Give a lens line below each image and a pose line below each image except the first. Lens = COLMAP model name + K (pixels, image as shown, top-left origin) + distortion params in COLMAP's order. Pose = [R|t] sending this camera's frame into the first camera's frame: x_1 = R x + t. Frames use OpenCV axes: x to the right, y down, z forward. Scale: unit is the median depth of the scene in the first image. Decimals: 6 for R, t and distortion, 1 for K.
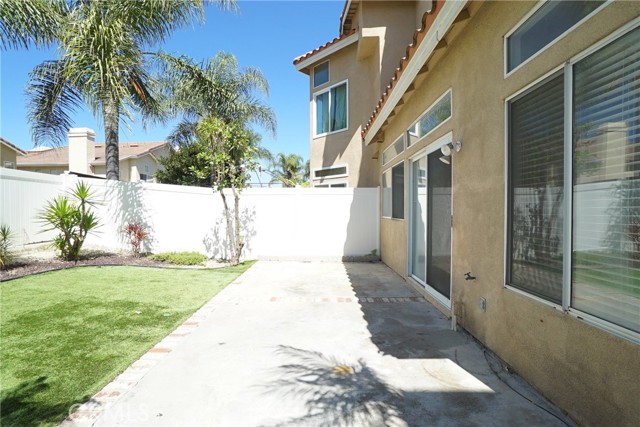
lens RADIAL K [[292.2, 0, 311.9], [0, 292.2, 213.1], [0, 0, 1]] dist [-0.023111, 0.000476]
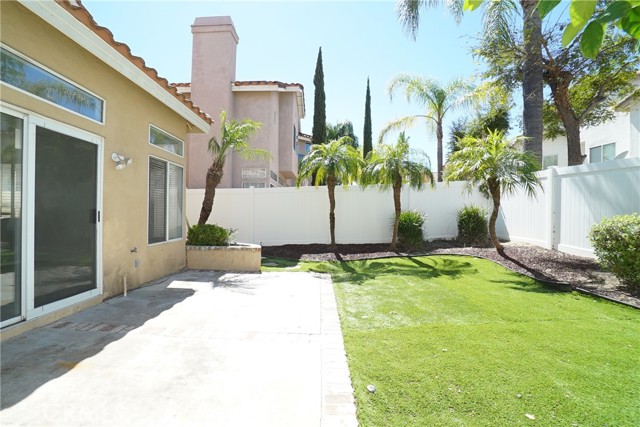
lens RADIAL K [[284.9, 0, 310.5], [0, 284.9, 214.4], [0, 0, 1]] dist [-0.060247, 0.020066]
pose [[-0.999955, -0.008681, 0.003776, -0.256043], [-0.008658, 0.999944, 0.006049, 0.004460], [-0.003829, 0.006016, -0.999975, 1.547510]]
